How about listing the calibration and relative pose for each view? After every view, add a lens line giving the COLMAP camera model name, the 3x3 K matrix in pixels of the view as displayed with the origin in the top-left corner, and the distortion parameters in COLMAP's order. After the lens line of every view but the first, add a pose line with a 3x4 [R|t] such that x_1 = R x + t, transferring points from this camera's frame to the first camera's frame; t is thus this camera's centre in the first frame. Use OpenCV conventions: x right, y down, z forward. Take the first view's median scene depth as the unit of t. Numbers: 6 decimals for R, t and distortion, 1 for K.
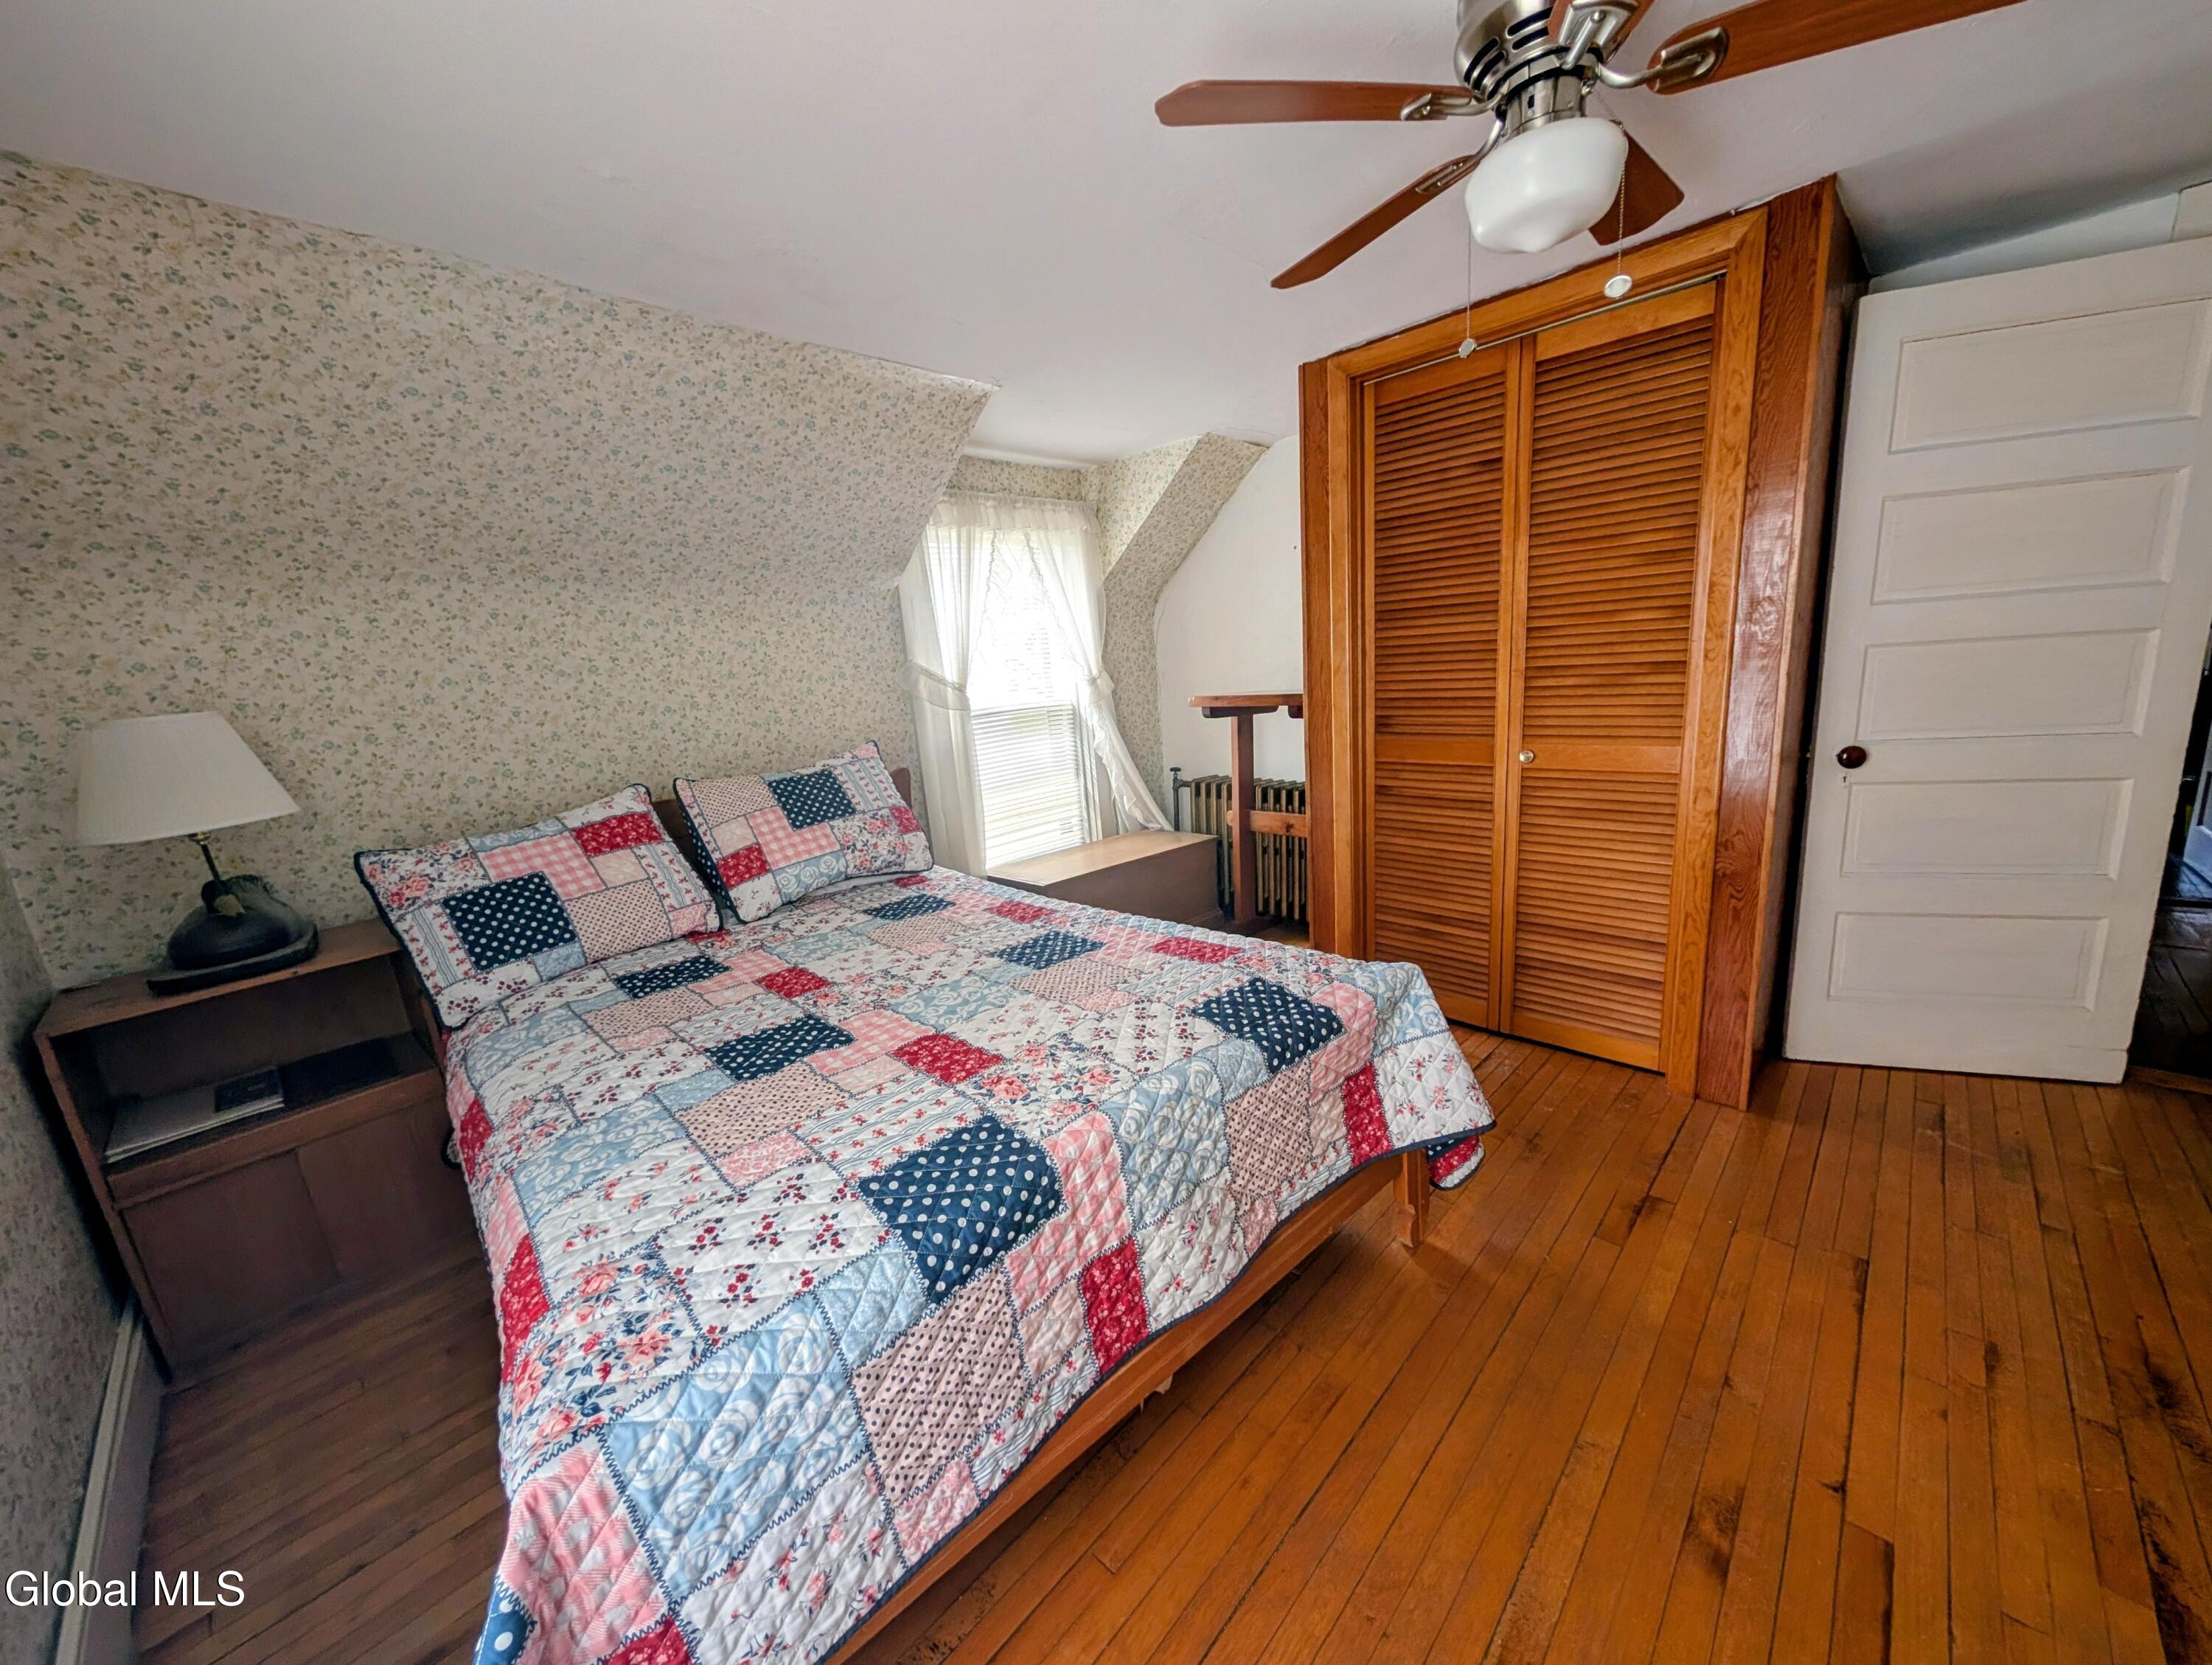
lens RADIAL K [[853.3, 0, 1106.4], [0, 853.3, 838.2], [0, 0, 1]] dist [0.000538, 0.000517]
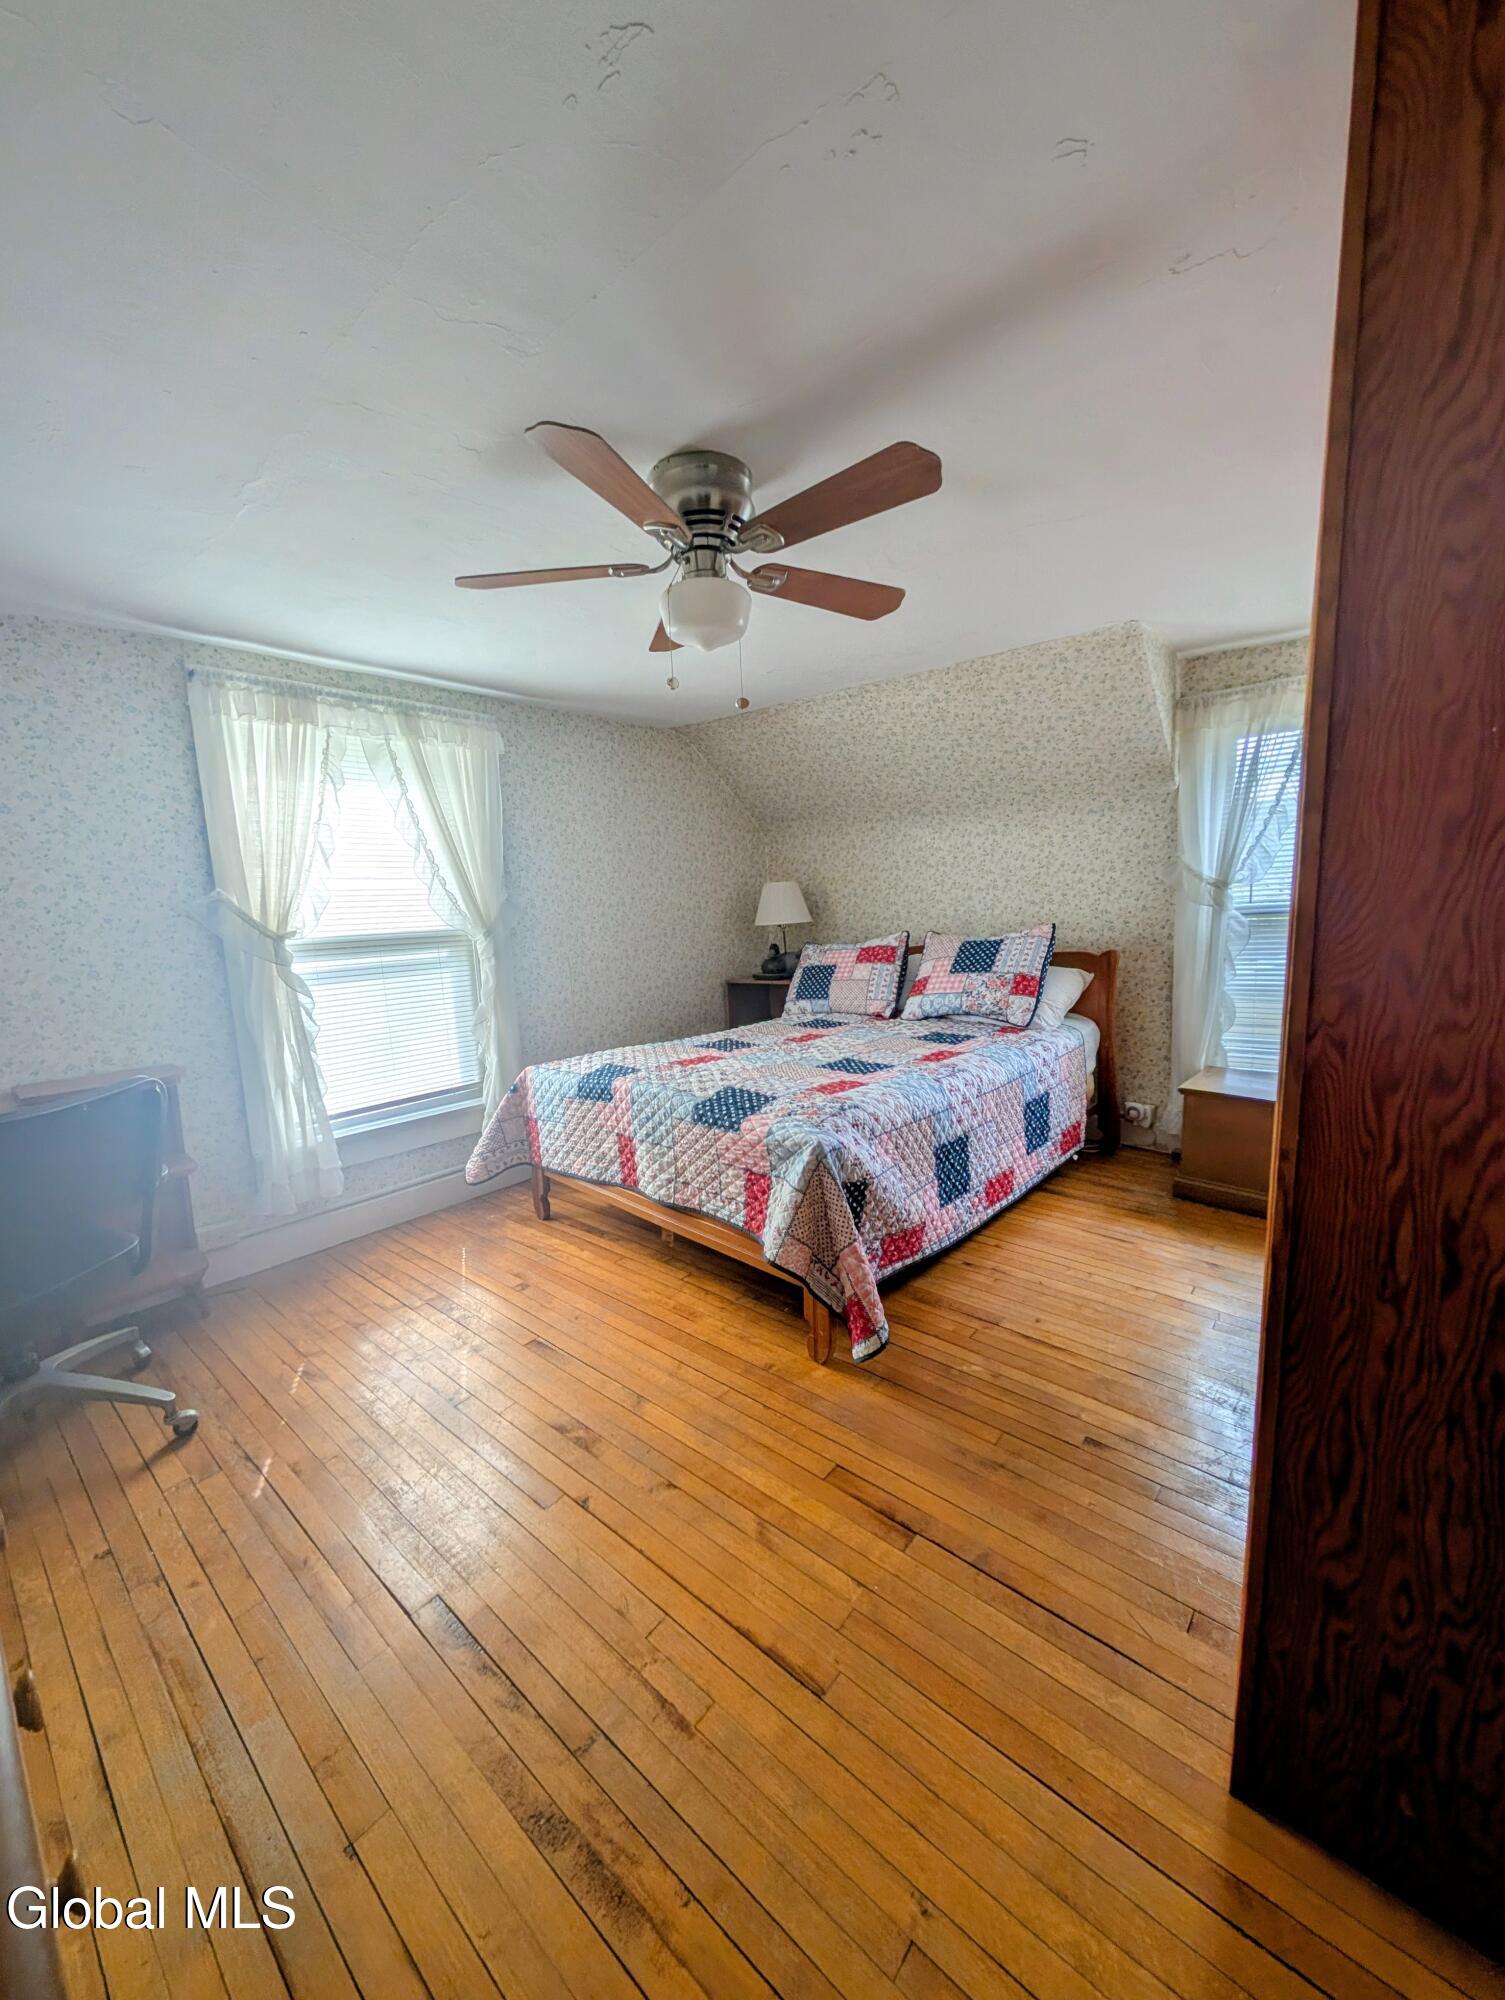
lens RADIAL K [[771.5, 0, 742.3], [0, 771.5, 1003.3], [0, 0, 1]] dist [0.000538, 0.000517]
pose [[0.039316, 0.217552, -0.975257, 1.301811], [-0.160997, 0.964638, 0.208693, -0.245862], [0.986172, 0.148808, 0.072951, 0.695406]]
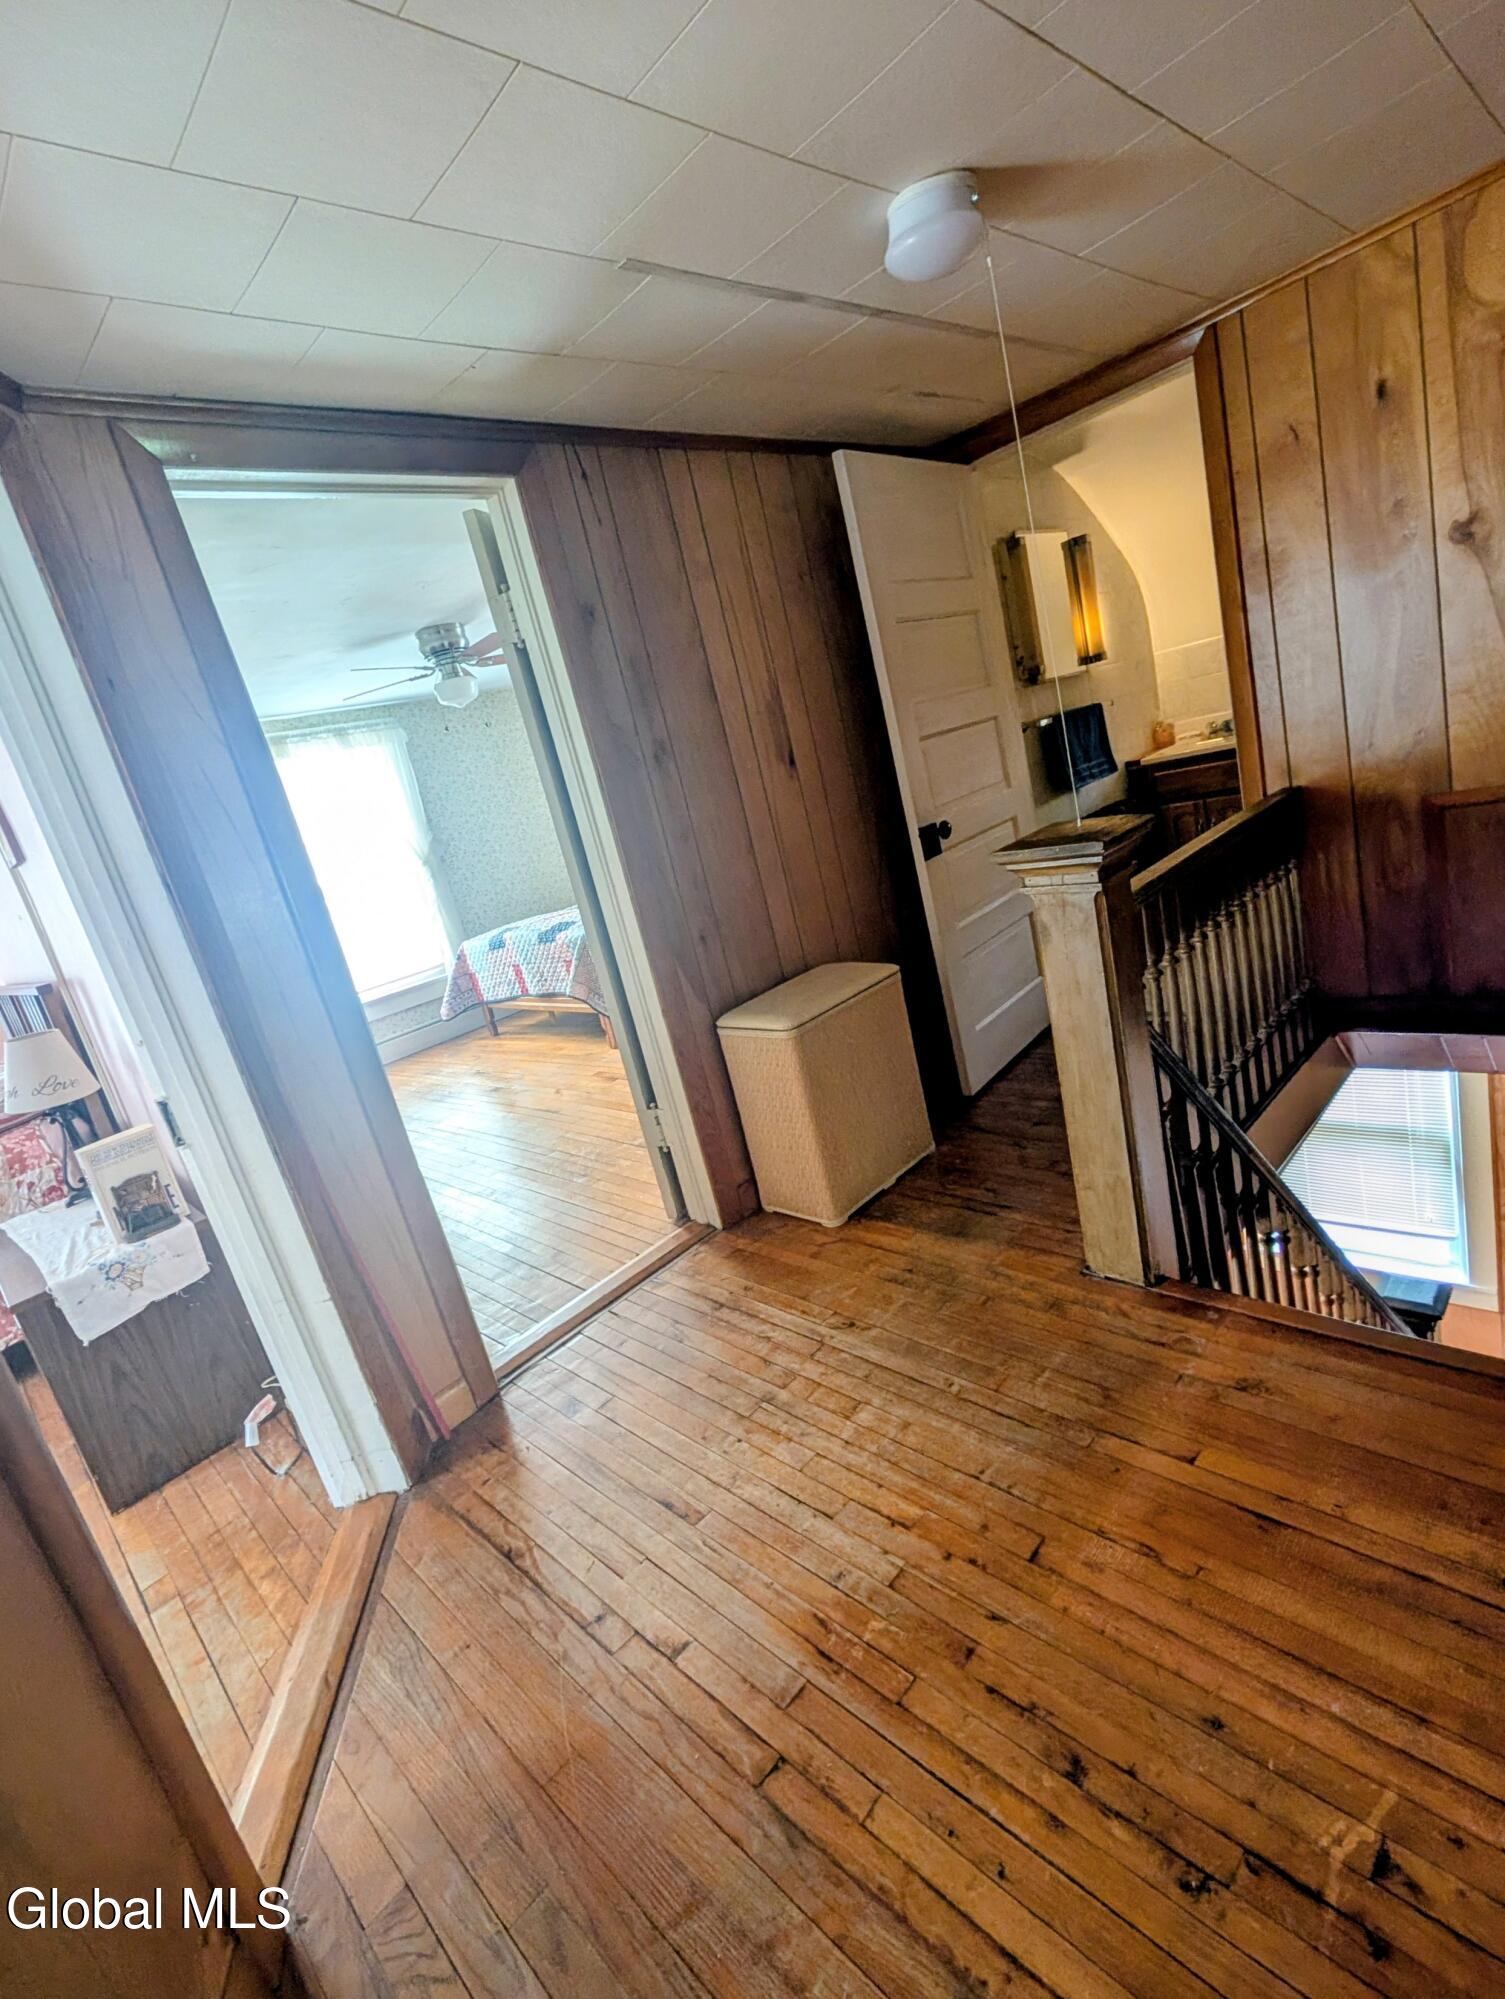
lens RADIAL K [[941.1, 0, 752.5], [0, 941.1, 999.5], [0, 0, 1]] dist [0.000073, 0.000200]
pose [[0.001715, 0.310833, -0.950463, 2.765106], [0.035880, 0.949833, 0.310692, -0.461354], [0.999355, -0.034636, -0.009523, 1.370634]]
